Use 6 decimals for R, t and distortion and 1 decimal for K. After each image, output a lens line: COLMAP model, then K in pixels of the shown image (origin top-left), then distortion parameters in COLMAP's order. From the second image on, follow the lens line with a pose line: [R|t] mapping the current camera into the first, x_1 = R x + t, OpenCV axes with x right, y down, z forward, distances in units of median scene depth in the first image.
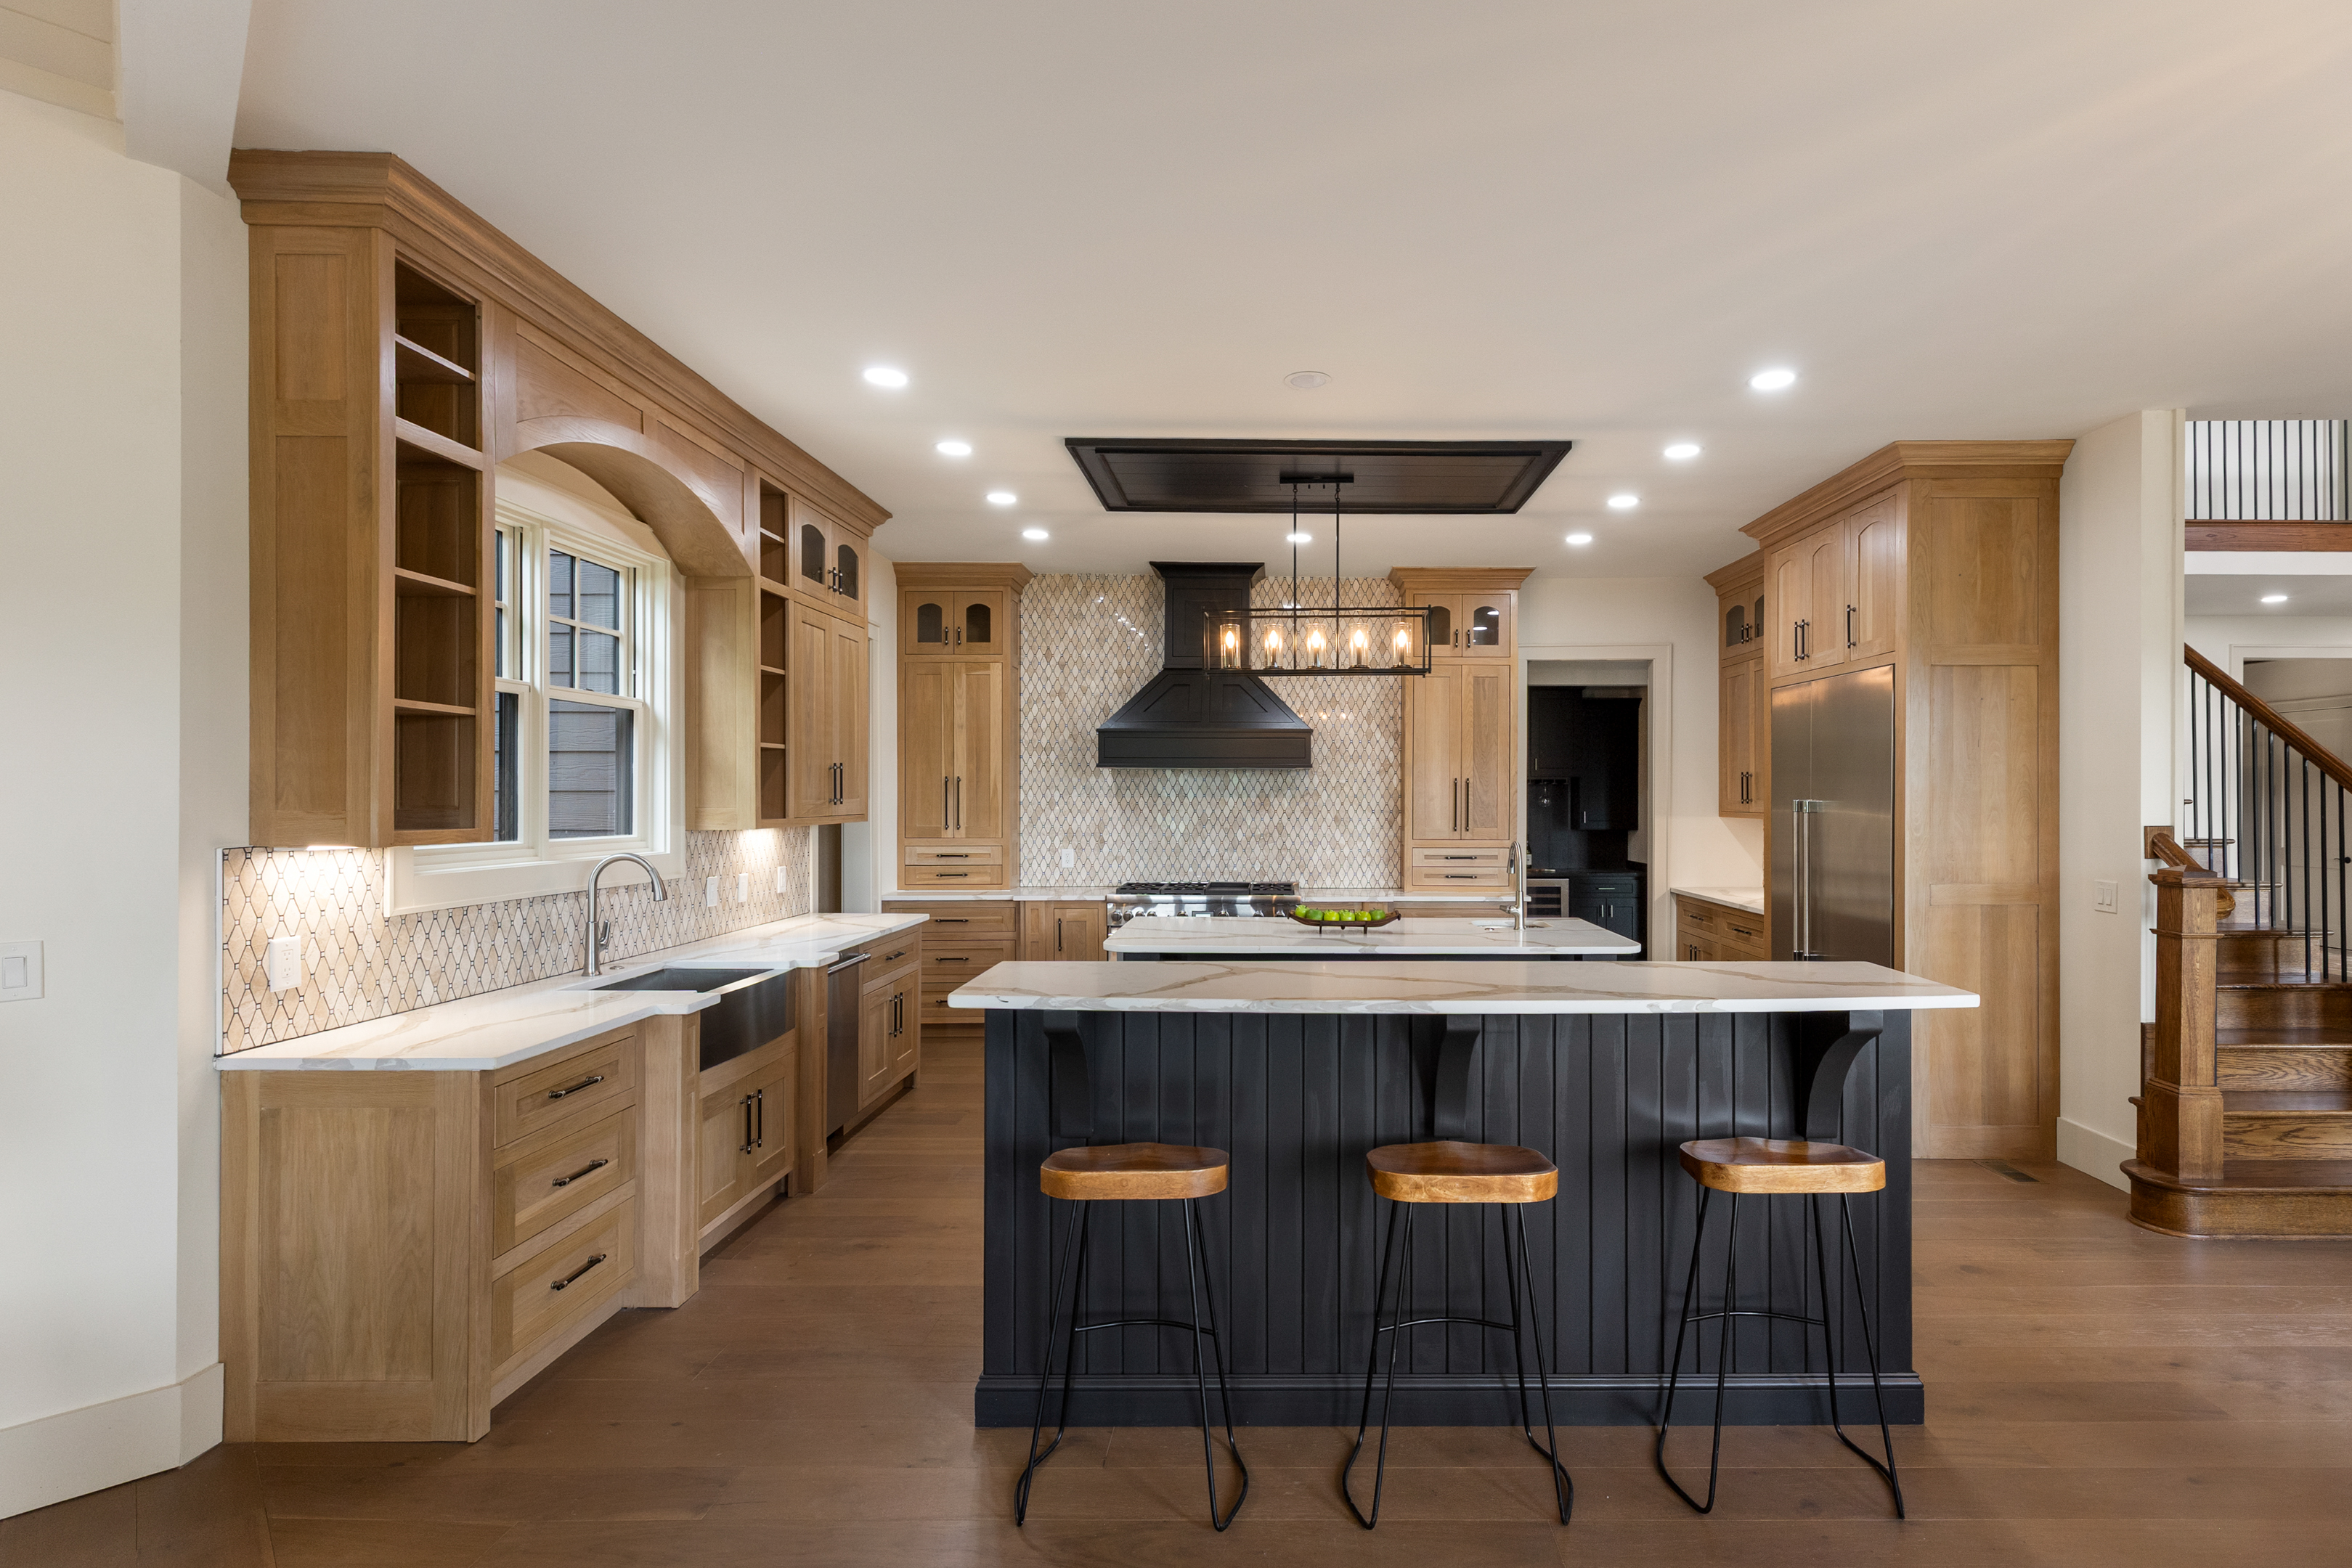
lens RADIAL K [[1141.7, 0, 1276.3], [0, 1141.7, 792.7], [0, 0, 1]] dist [0.007174, 0.000284]
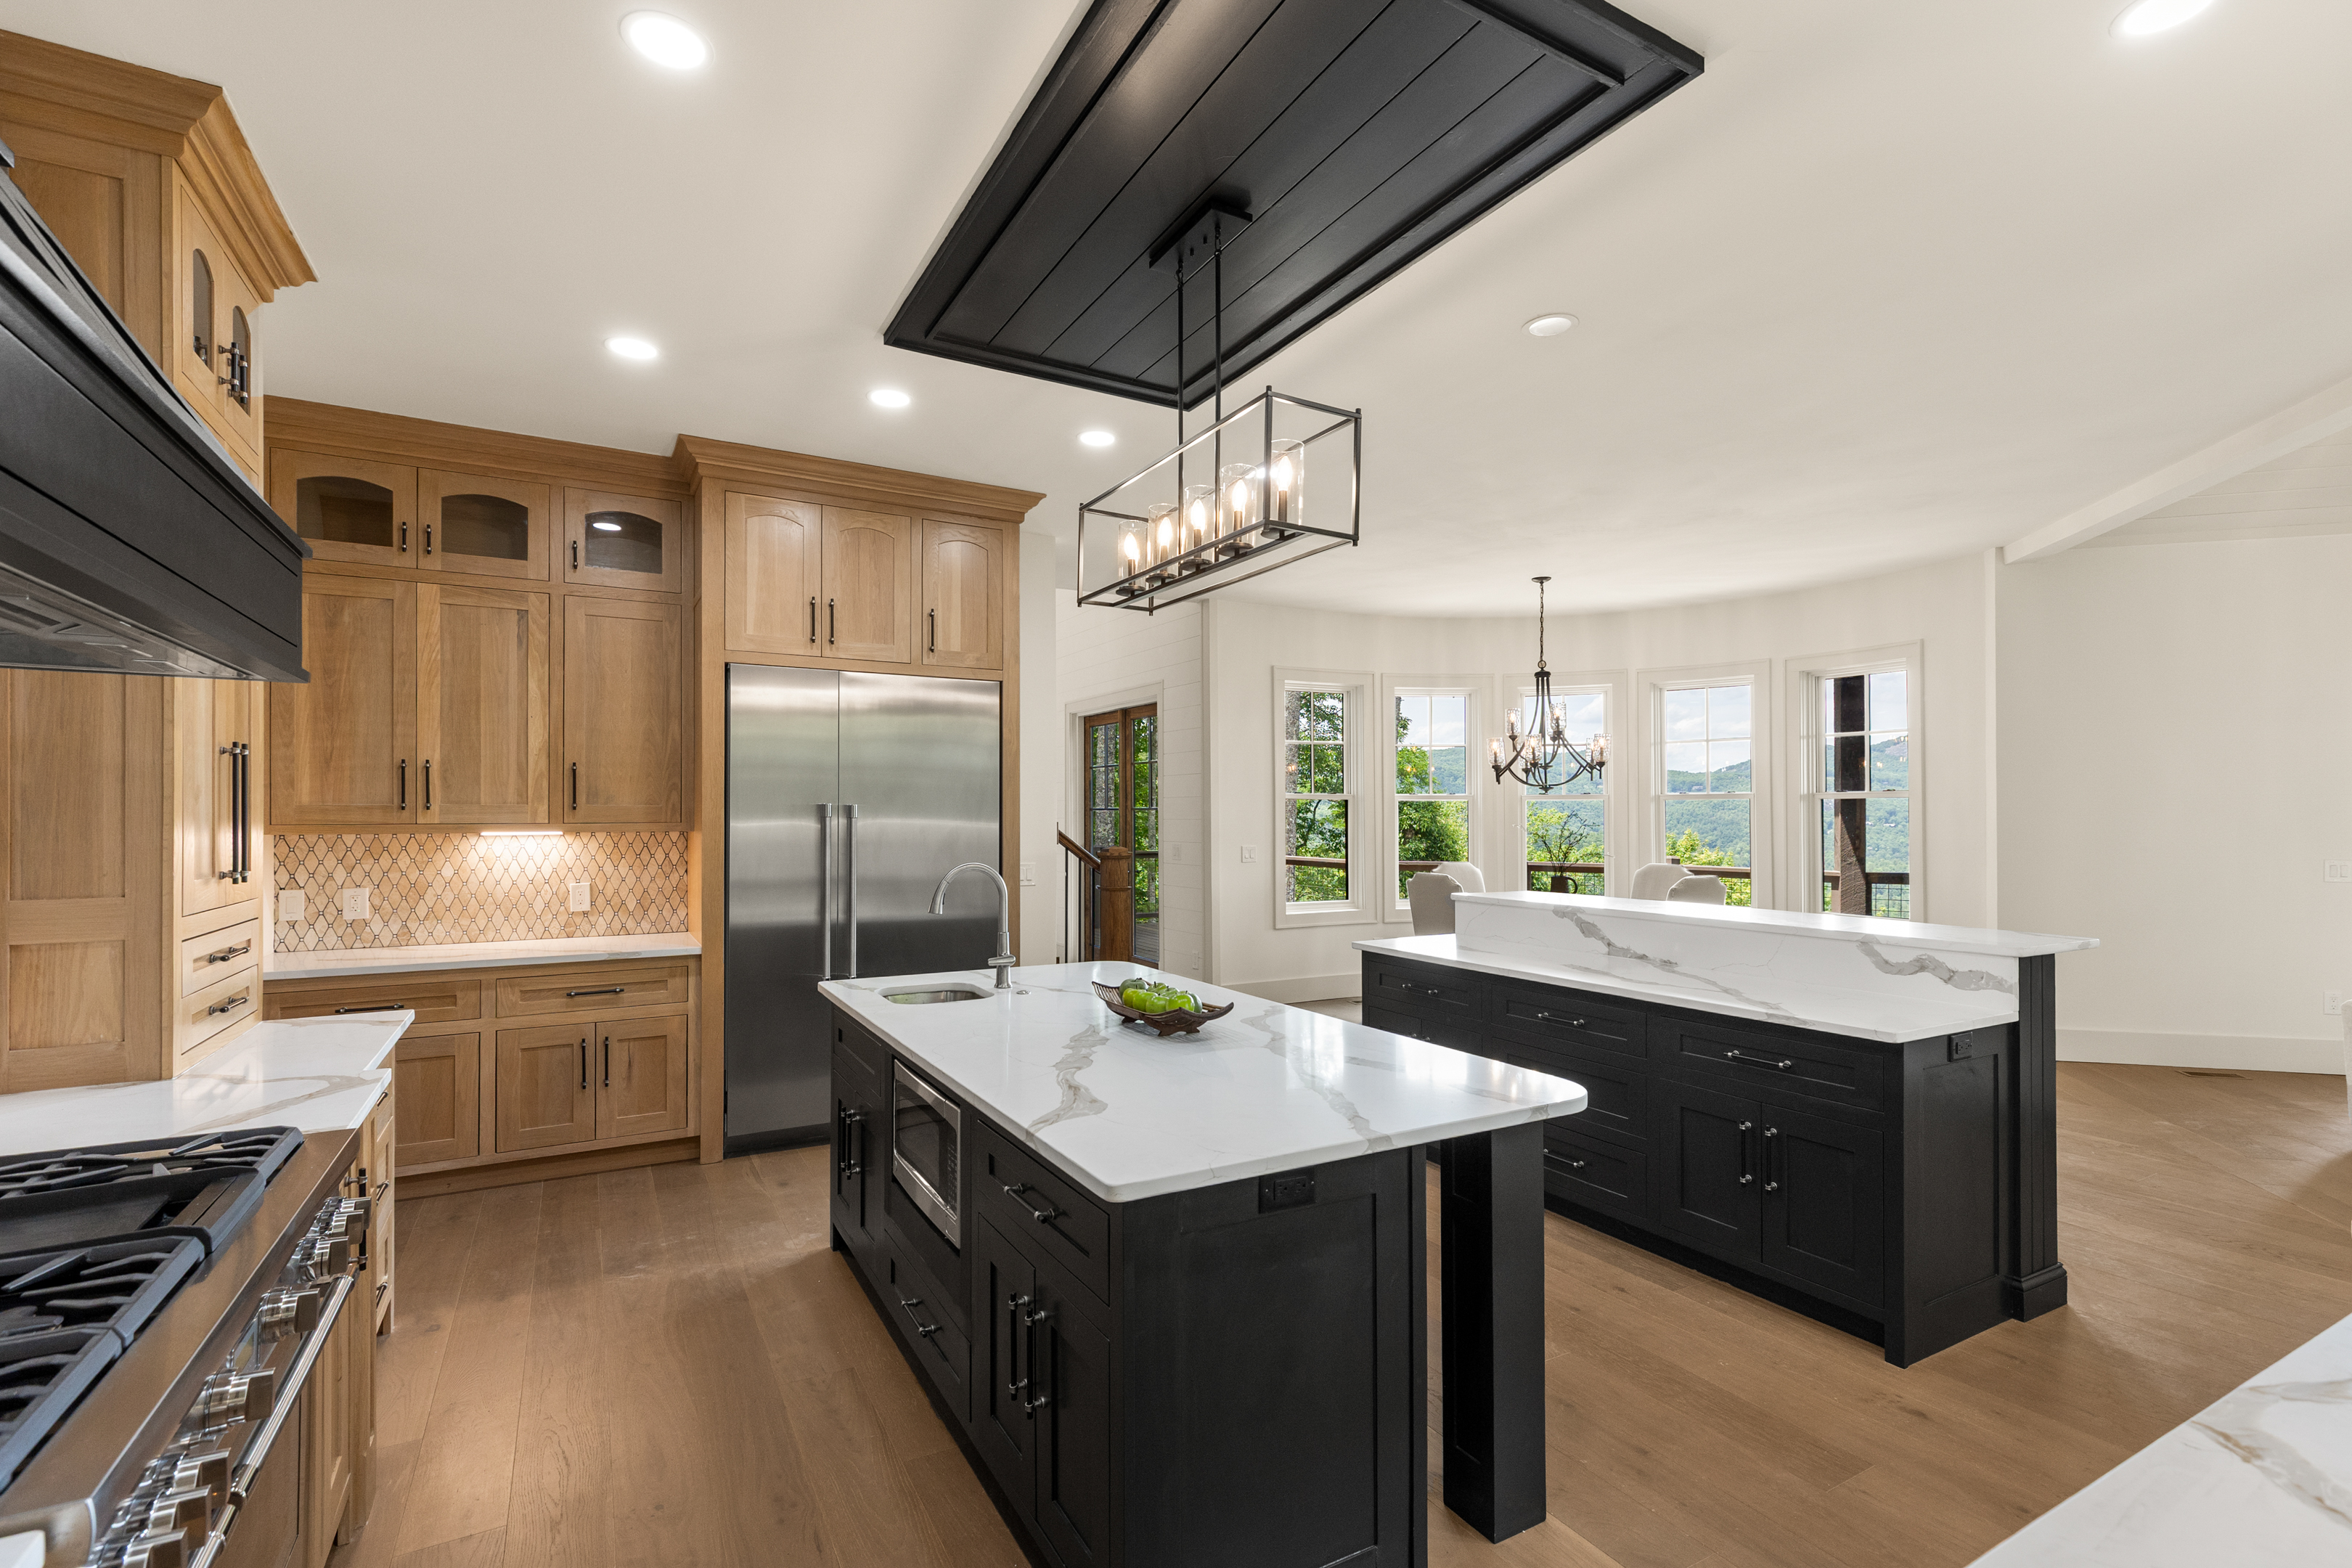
lens RADIAL K [[1067.0, 0, 1190.8], [0, 1067.0, 804.6], [0, 0, 1]] dist [0.003167, 0.000464]
pose [[-0.493083, 0.003324, 0.869976, -0.463664], [-0.002164, 0.999985, -0.005047, 0.012616], [-0.869980, -0.004372, -0.493068, 1.377495]]
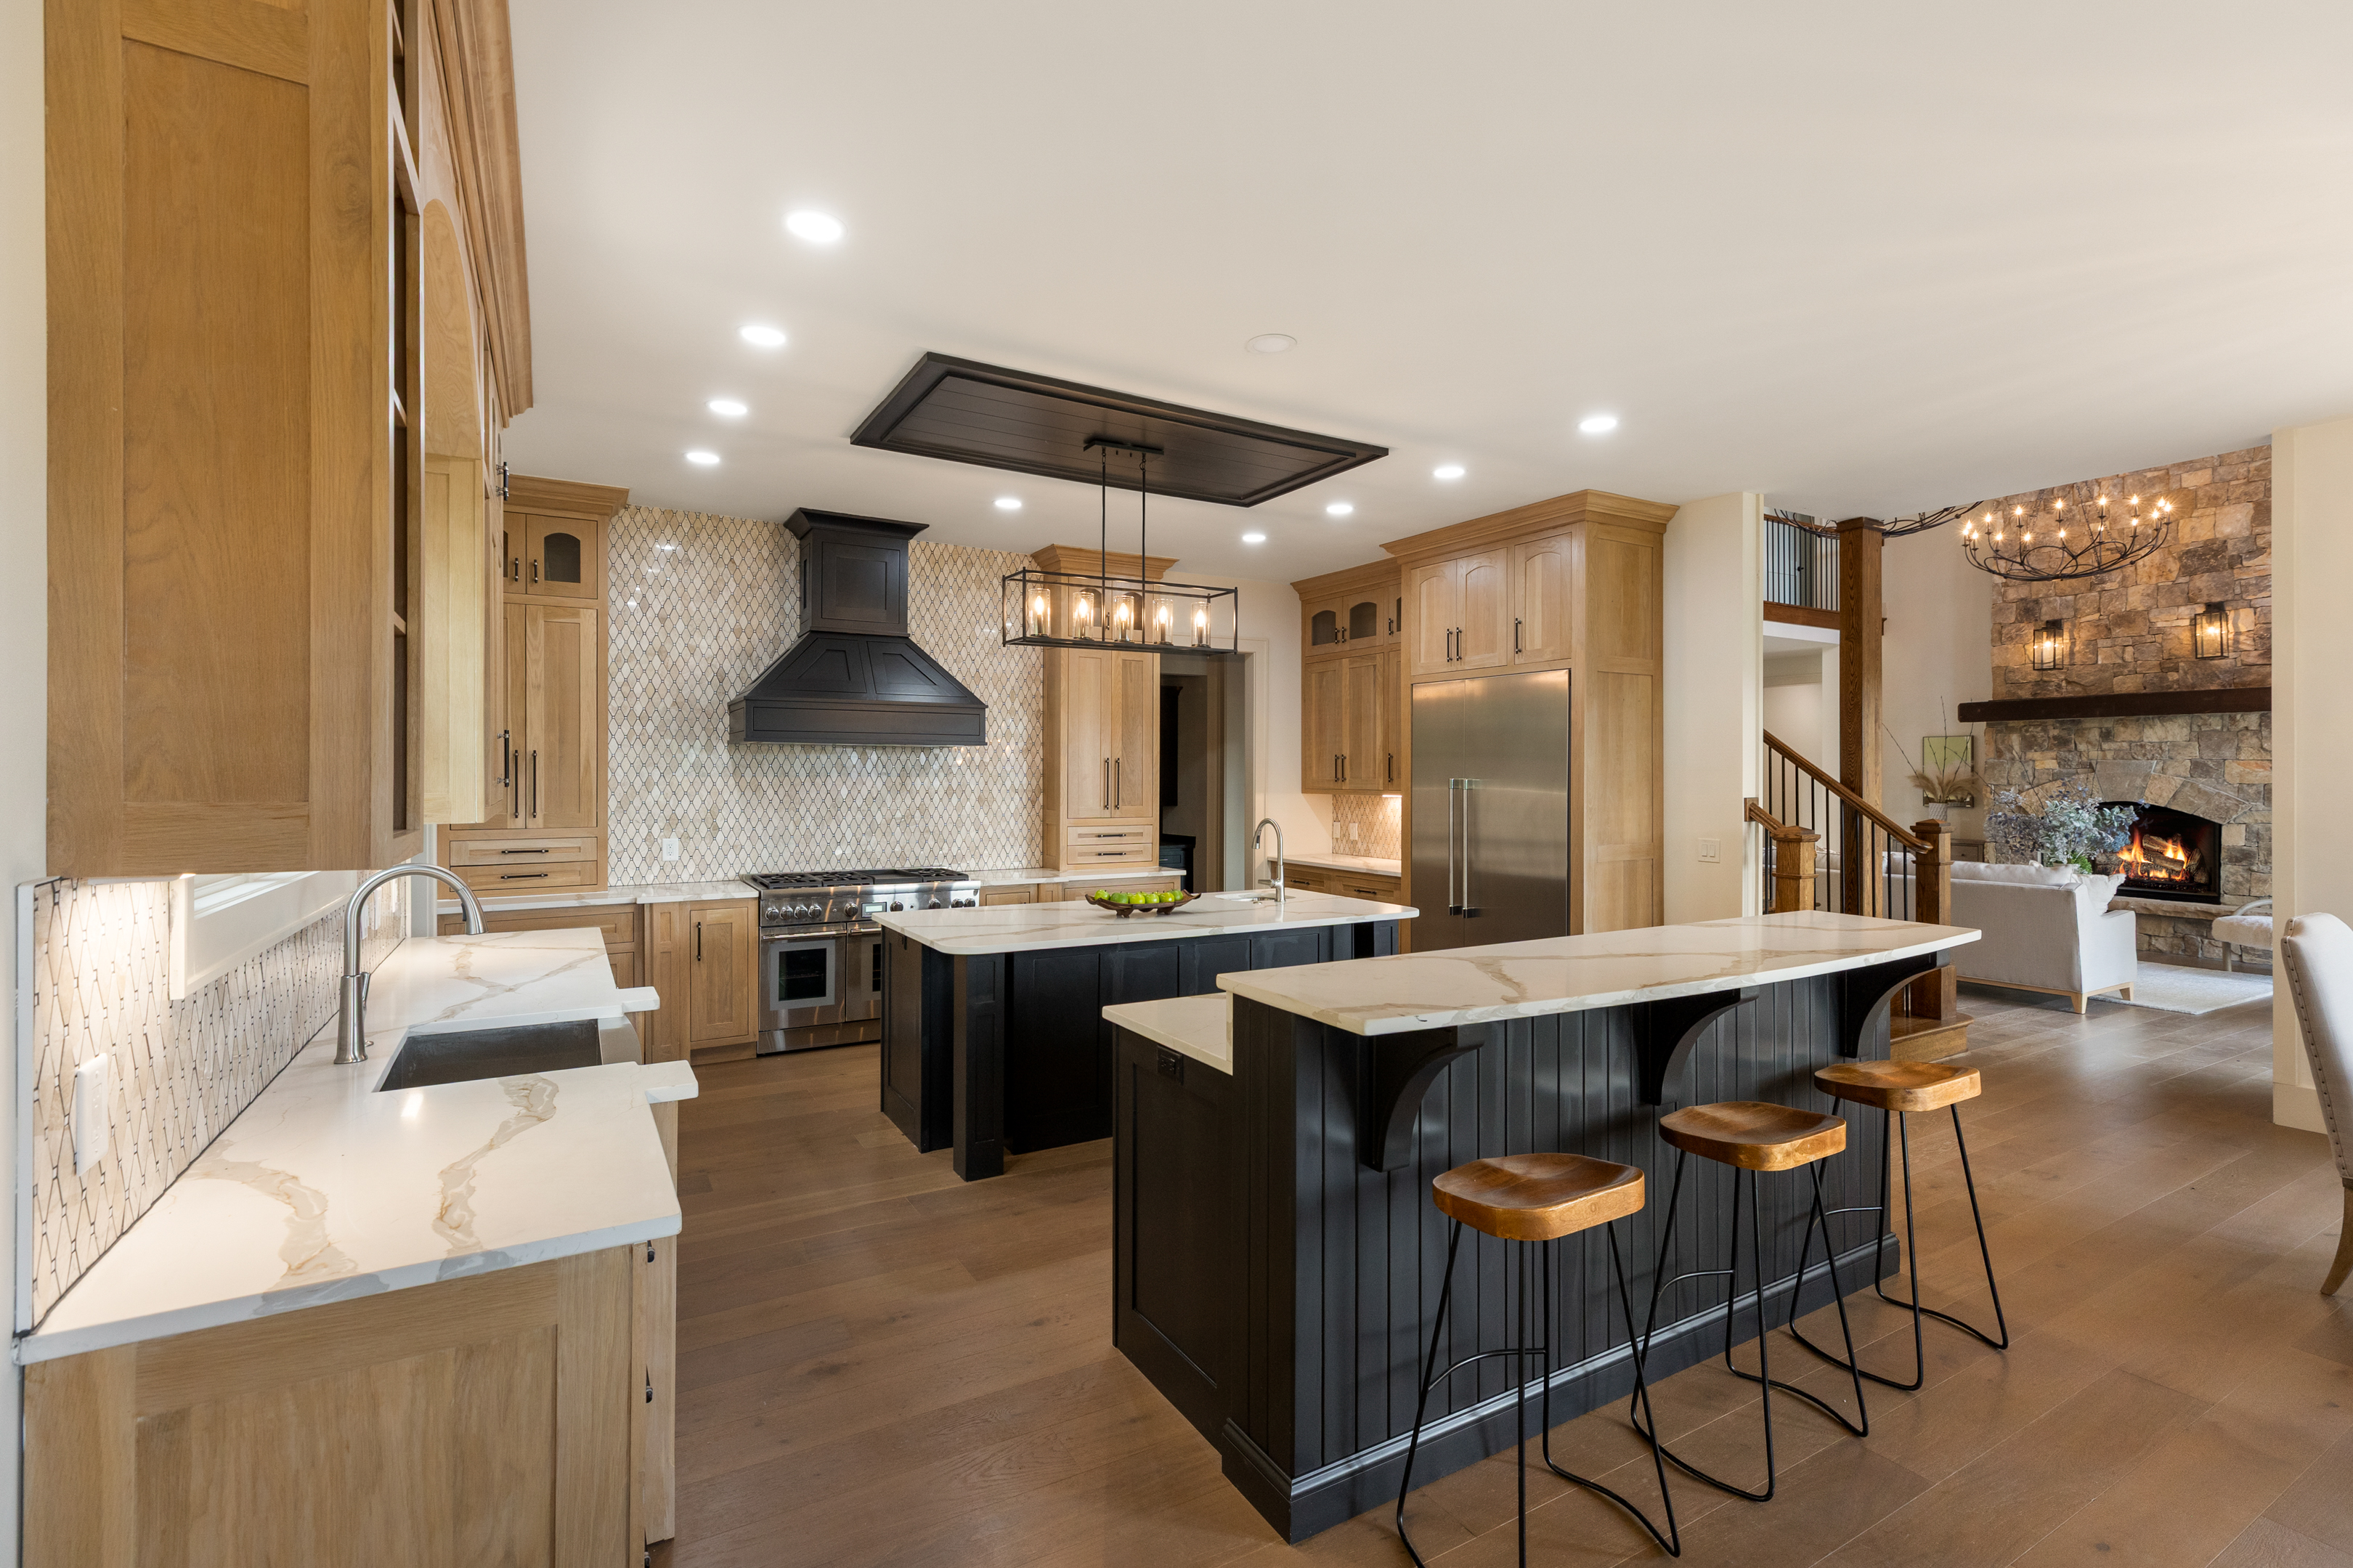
lens RADIAL K [[1067.0, 0, 1186.1], [0, 1067.0, 776.0], [0, 0, 1]] dist [0.003582, 0.000537]
pose [[0.863568, 0.000150, 0.504232, -0.407723], [-0.001964, 0.999993, 0.003066, 0.000672], [-0.504228, -0.003638, 0.863563, 0.216212]]
